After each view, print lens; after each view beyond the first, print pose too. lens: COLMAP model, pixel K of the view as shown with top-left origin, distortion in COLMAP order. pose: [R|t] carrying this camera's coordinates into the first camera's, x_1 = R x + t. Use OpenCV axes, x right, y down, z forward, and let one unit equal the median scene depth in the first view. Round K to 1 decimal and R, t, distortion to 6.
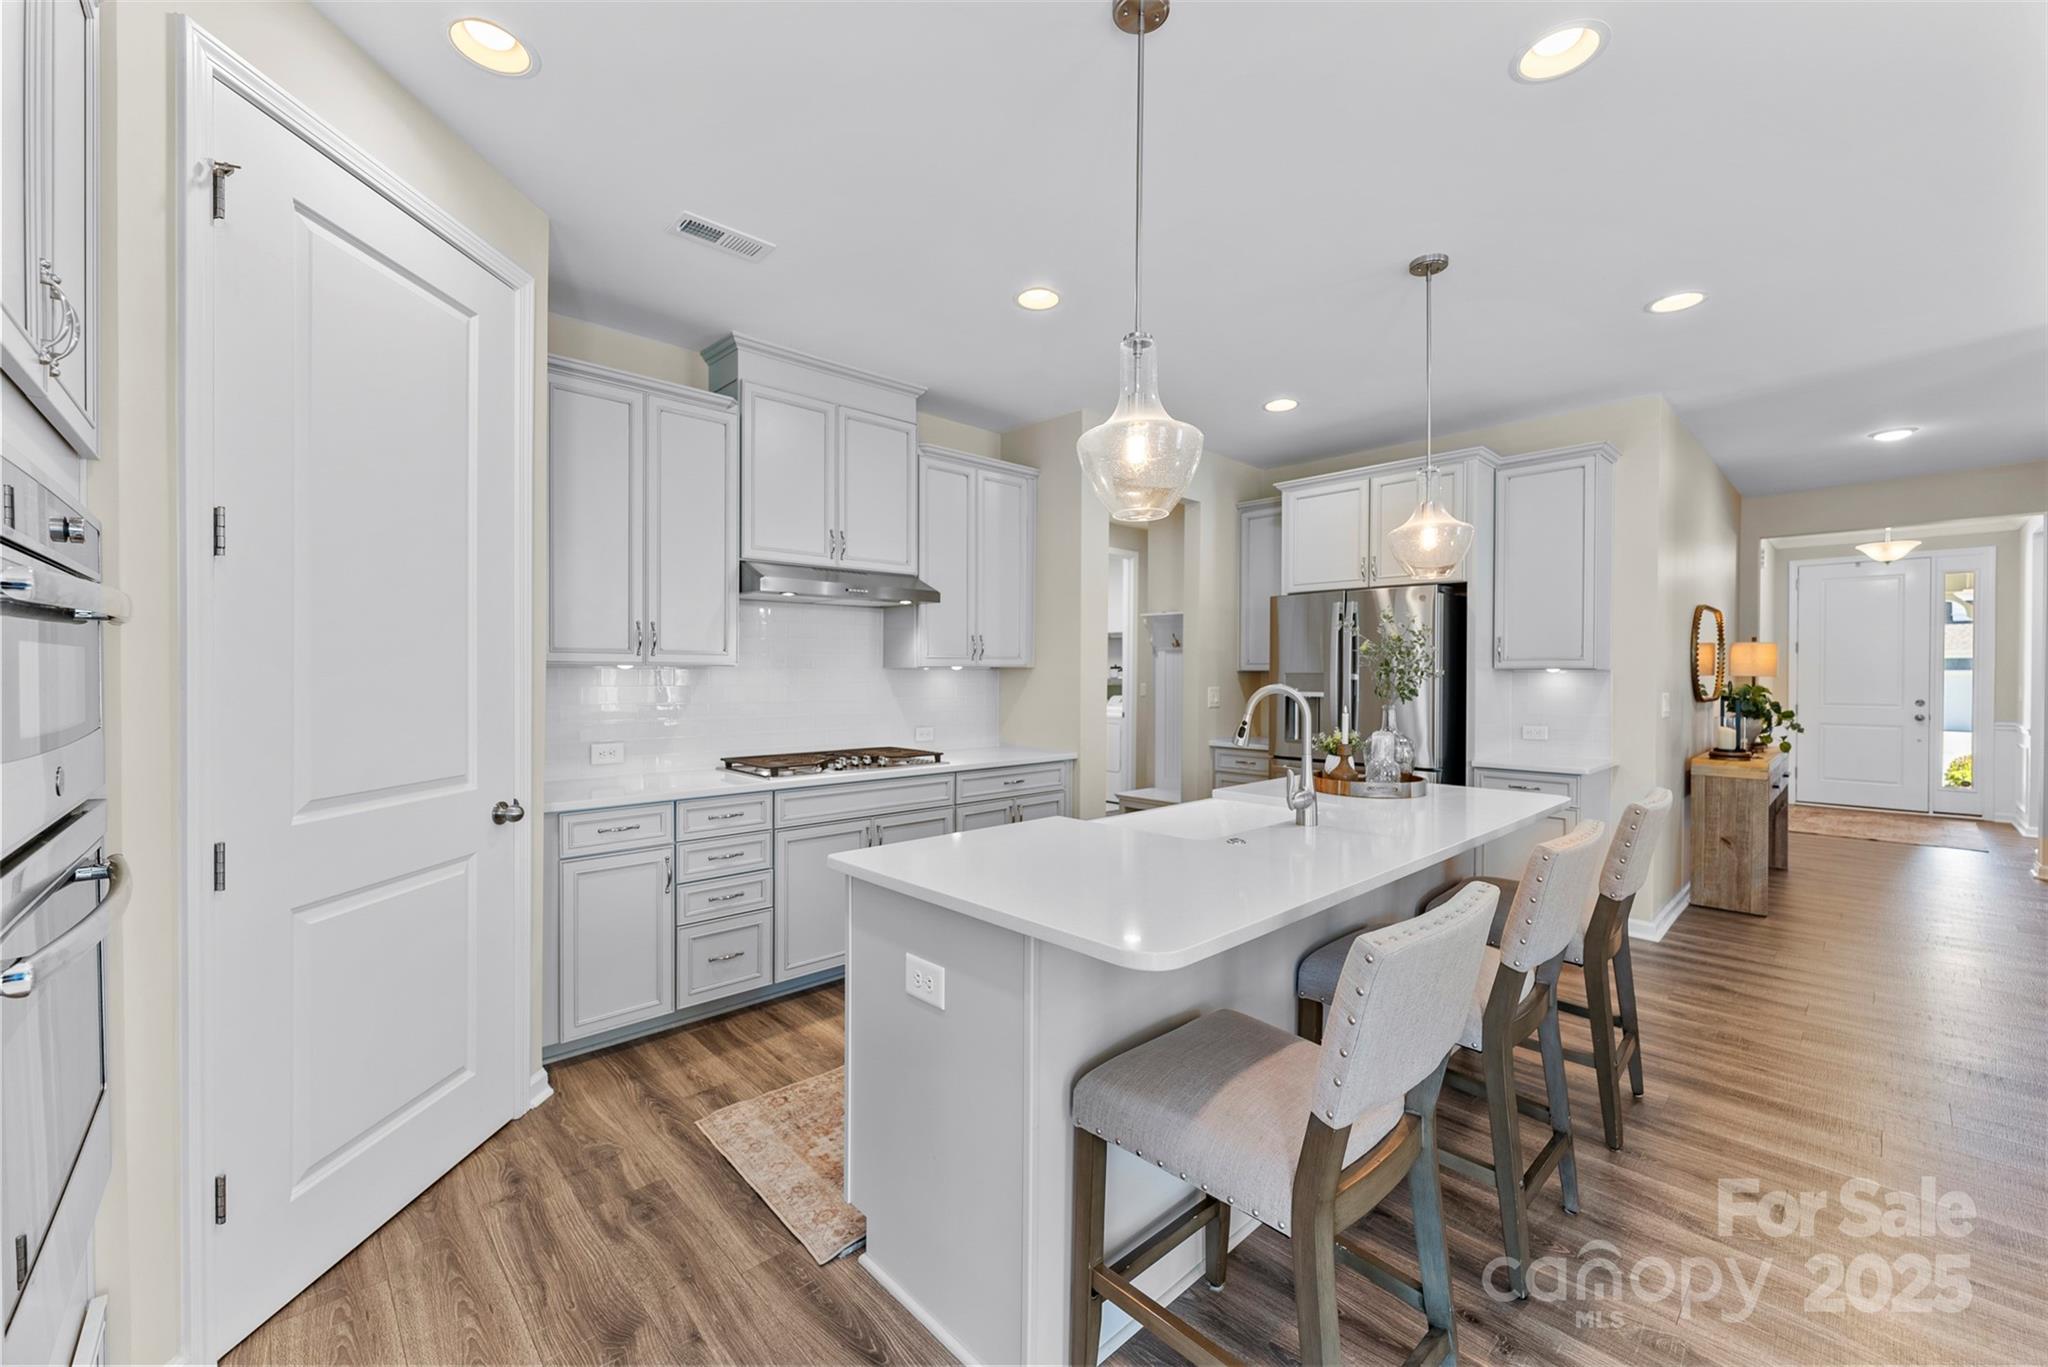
lens RADIAL K [[816.6, 0, 1023.4], [0, 816.6, 679.2], [0, 0, 1]] dist [0.000831, -0.000196]
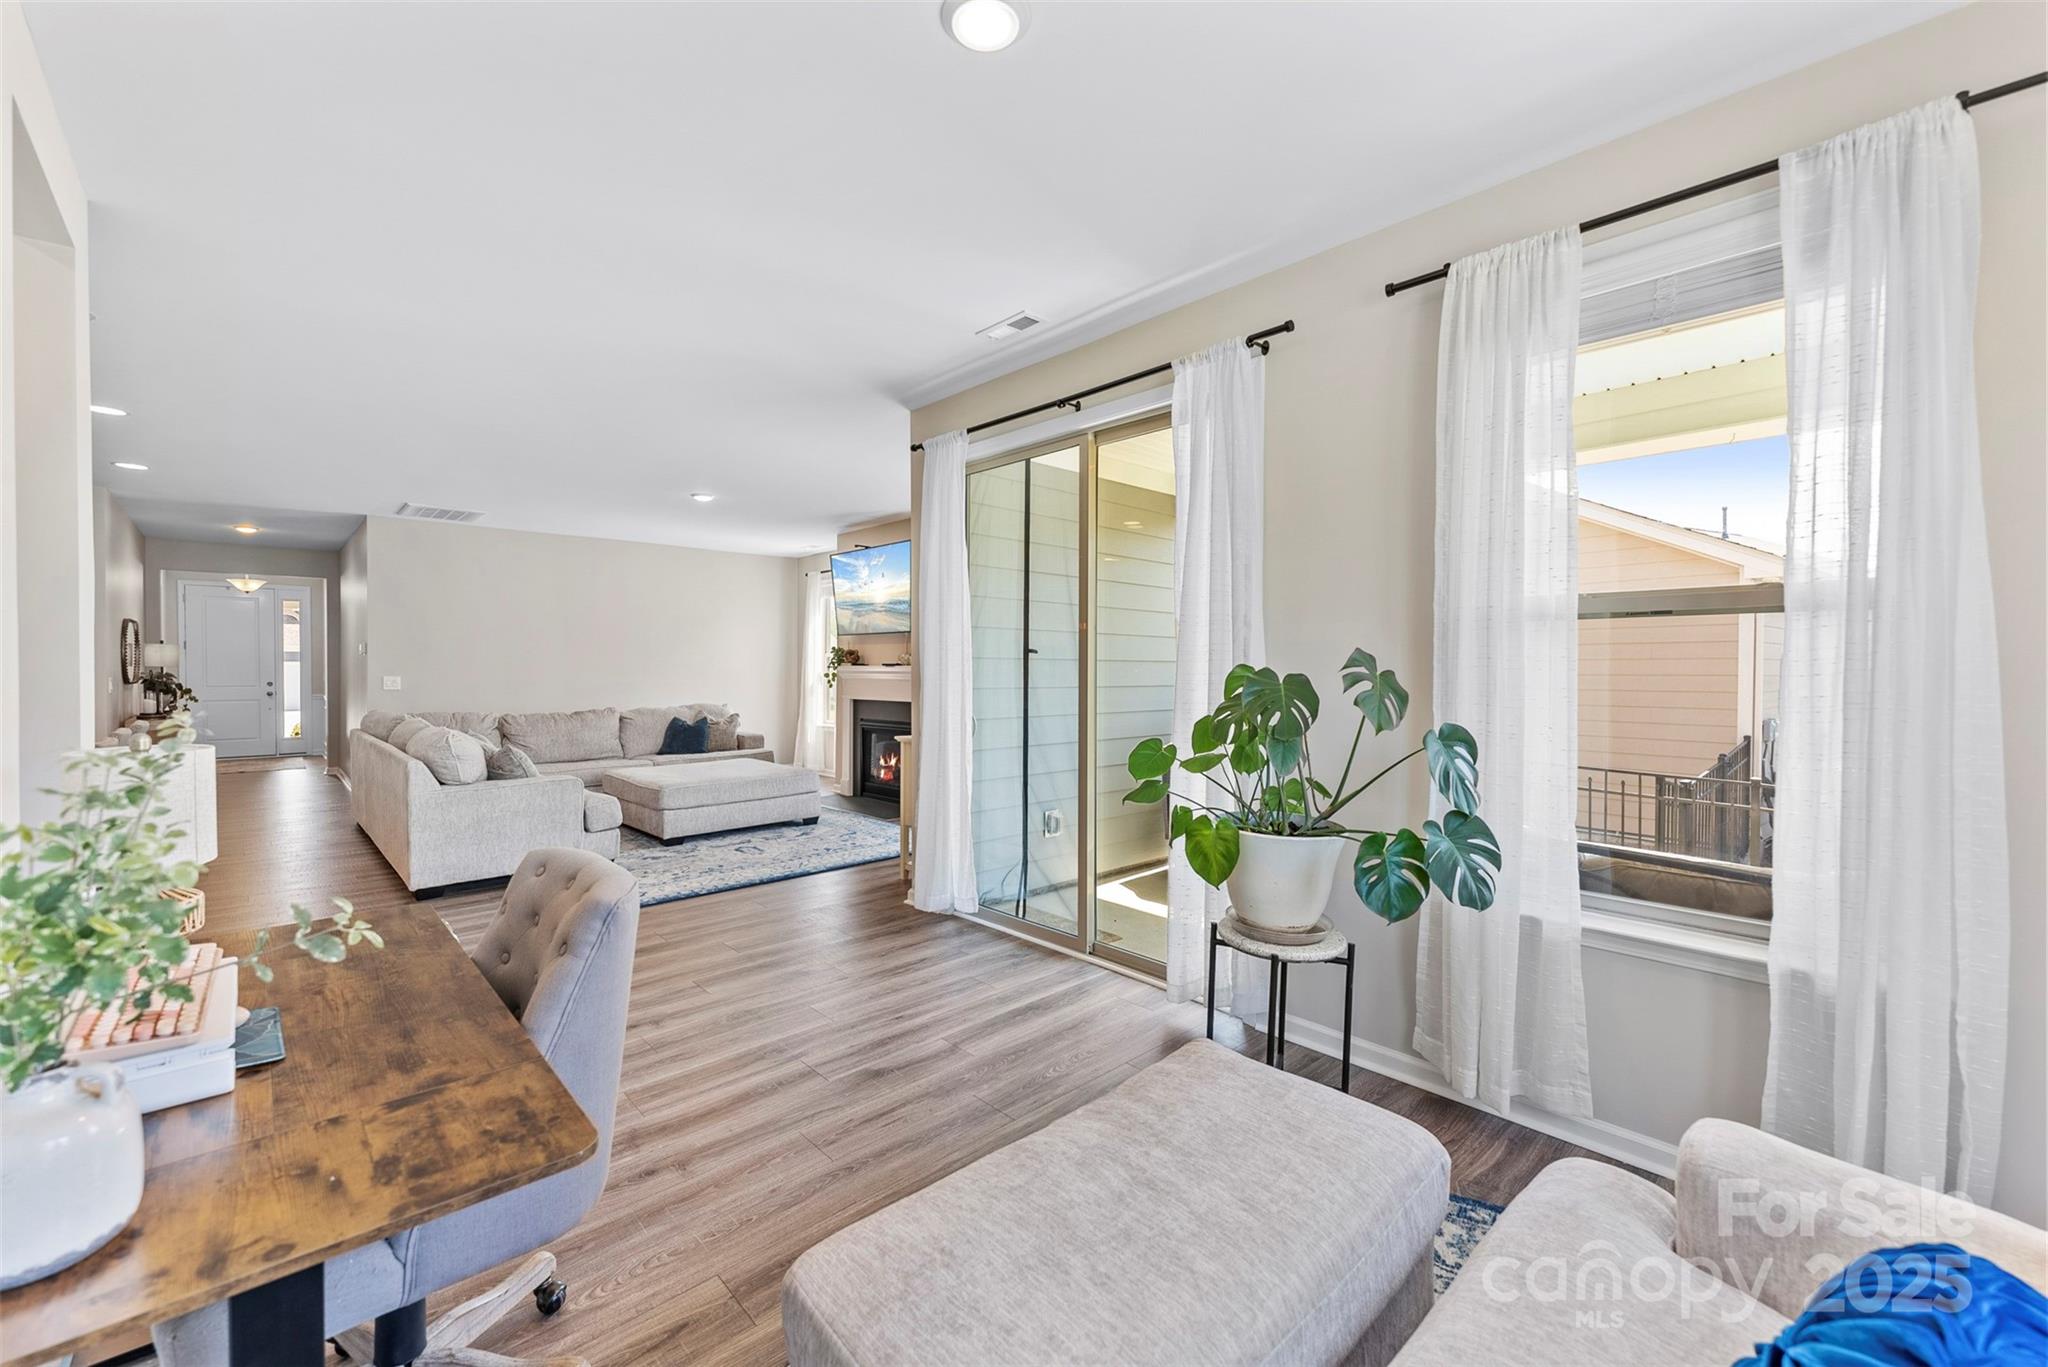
lens RADIAL K [[816.6, 0, 1023.4], [0, 816.6, 679.2], [0, 0, 1]] dist [0.000831, -0.000196]
pose [[0.002302, -0.016831, 0.999856, -0.852149], [0.003973, 0.999851, 0.016822, 0.000744], [-0.999989, 0.003934, 0.002369, -0.825168]]
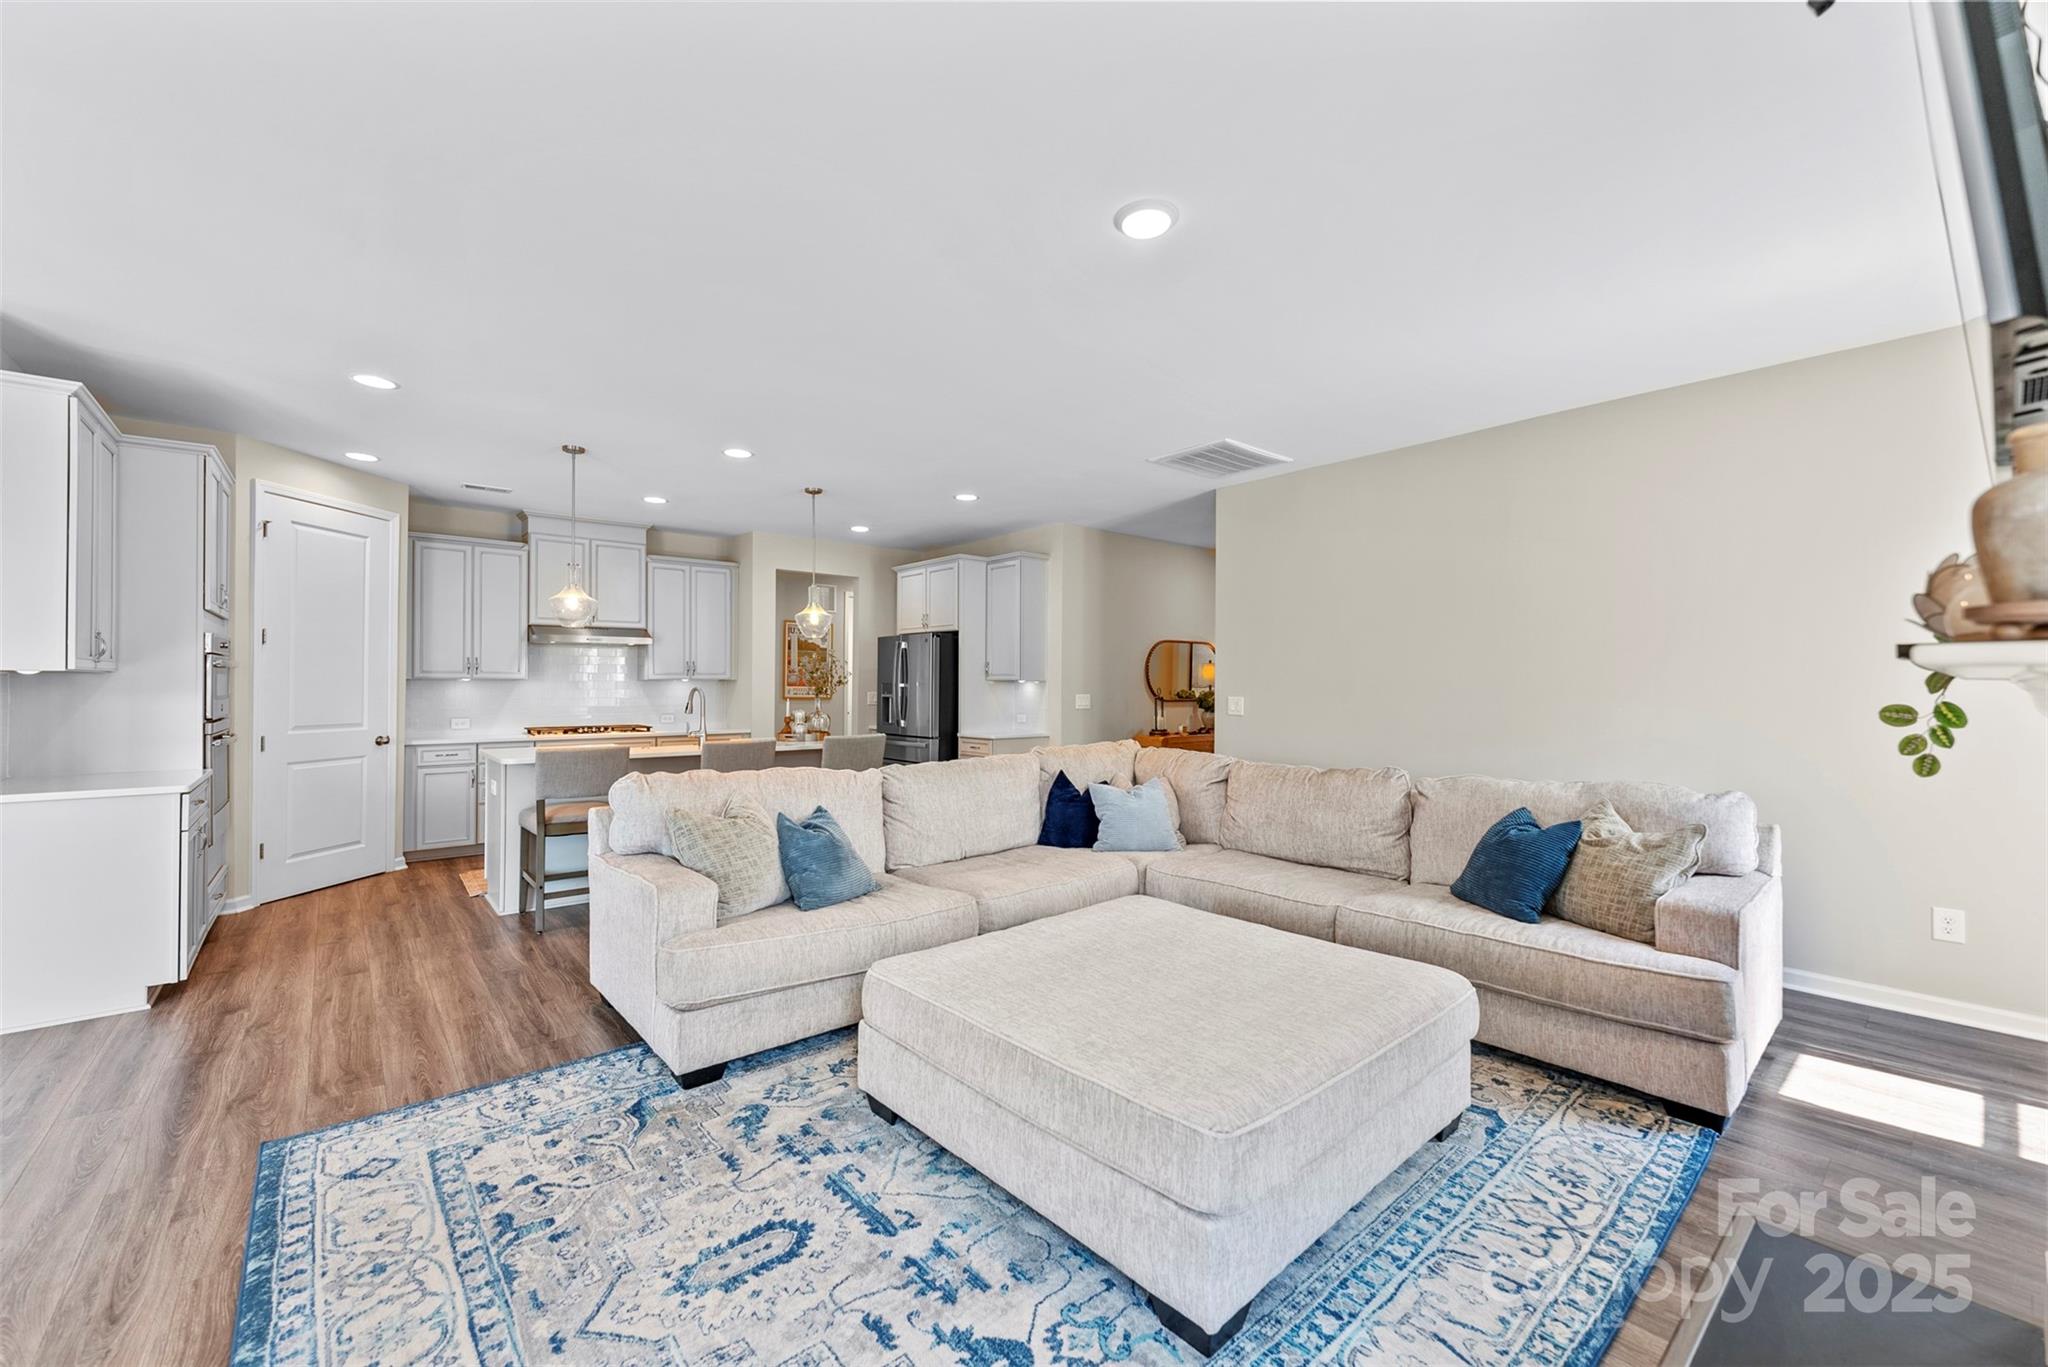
lens RADIAL K [[817.2, 0, 1020.9], [0, 817.2, 682.6], [0, 0, 1]] dist [0.001512, -0.000223]
pose [[0.998474, 0.000062, -0.055216, 0.834438], [-0.000674, 0.999938, -0.011074, 0.011689], [0.055212, 0.011095, 0.998413, -0.788112]]
